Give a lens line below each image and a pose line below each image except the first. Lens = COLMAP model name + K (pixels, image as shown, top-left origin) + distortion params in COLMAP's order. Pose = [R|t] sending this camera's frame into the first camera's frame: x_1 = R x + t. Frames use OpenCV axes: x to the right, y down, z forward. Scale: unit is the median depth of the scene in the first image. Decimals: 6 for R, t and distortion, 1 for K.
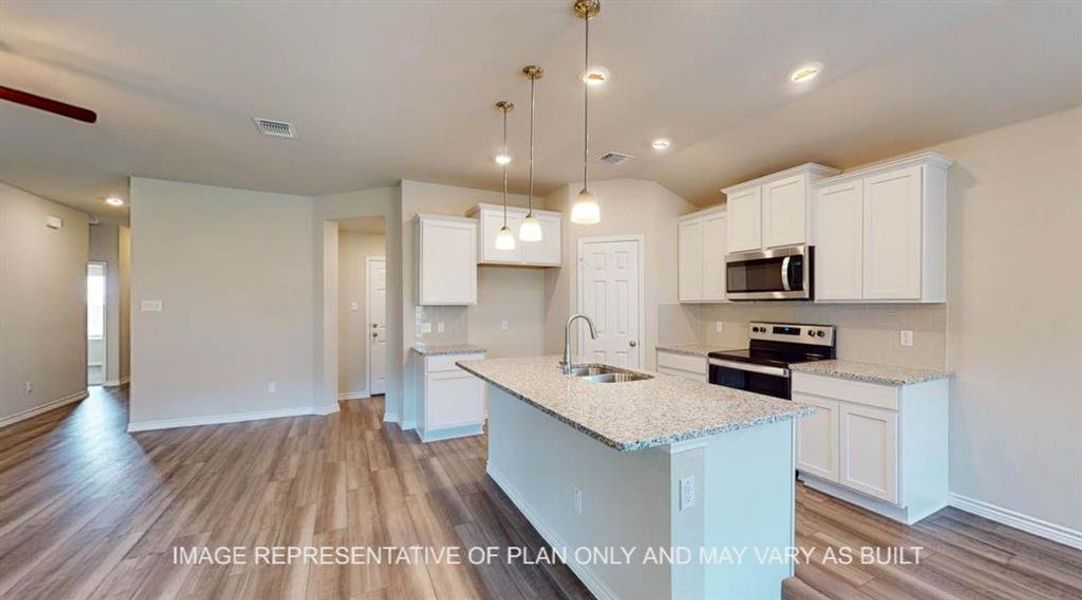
lens RADIAL K [[403.4, 0, 547.6], [0, 403.4, 307.5], [0, 0, 1]] dist [-0.000442, 0.000033]
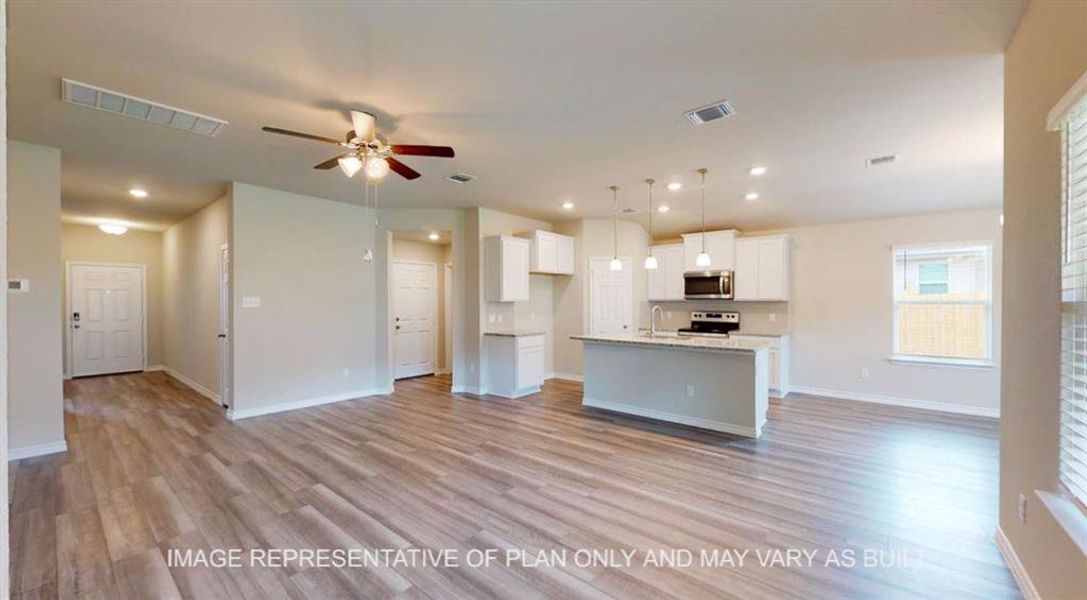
lens RADIAL K [[409.1, 0, 546.9], [0, 409.1, 305.7], [0, 0, 1]] dist [-0.000419, 0.000007]
pose [[0.915948, -0.004348, 0.401275, -0.927148], [0.002108, 0.999980, 0.006024, -0.000074], [-0.401293, -0.004672, 0.915938, -0.435570]]
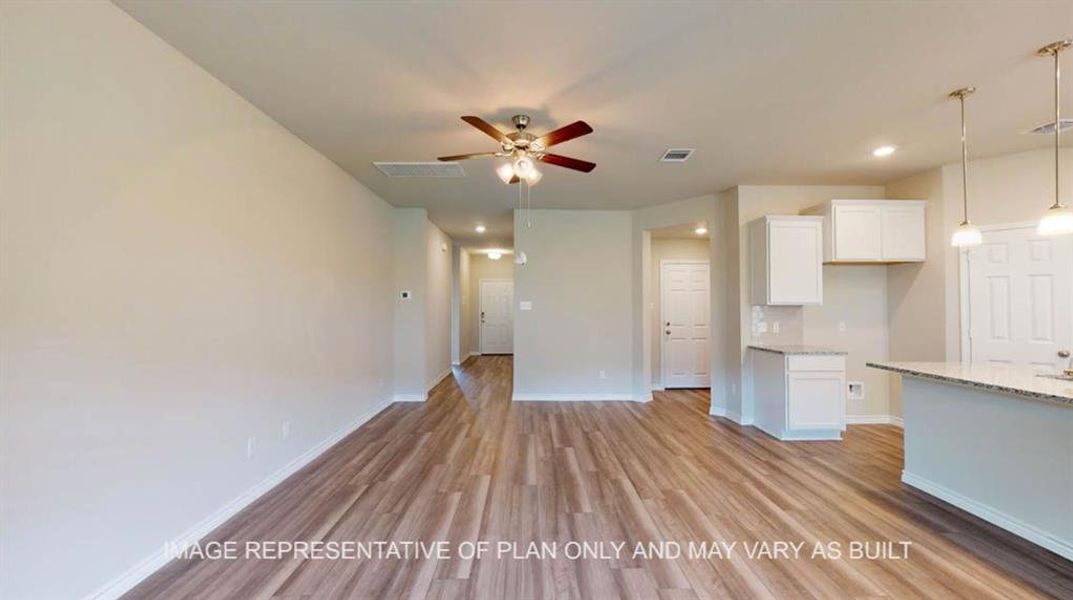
lens RADIAL K [[404.7, 0, 539.1], [0, 404.7, 297.7], [0, 0, 1]] dist [0.001553, -0.000035]
pose [[0.903366, -0.007796, -0.428799, -0.504205], [-0.001888, 0.999753, -0.022154, -0.000376], [0.428866, 0.020823, 0.903128, -0.228049]]
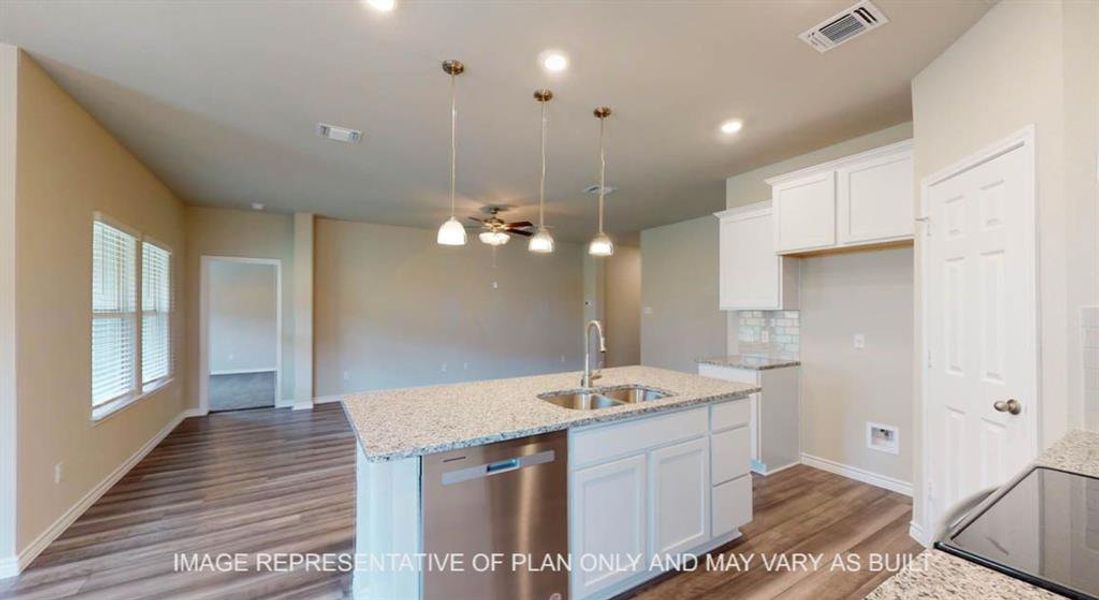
lens RADIAL K [[409.4, 0, 552.9], [0, 409.4, 304.9], [0, 0, 1]] dist [0.000113, -0.000030]
pose [[0.080678, -0.011497, -0.996674, 0.764129], [0.001551, 0.999934, -0.011409, -0.010385], [0.996739, -0.000626, 0.080690, 0.675326]]
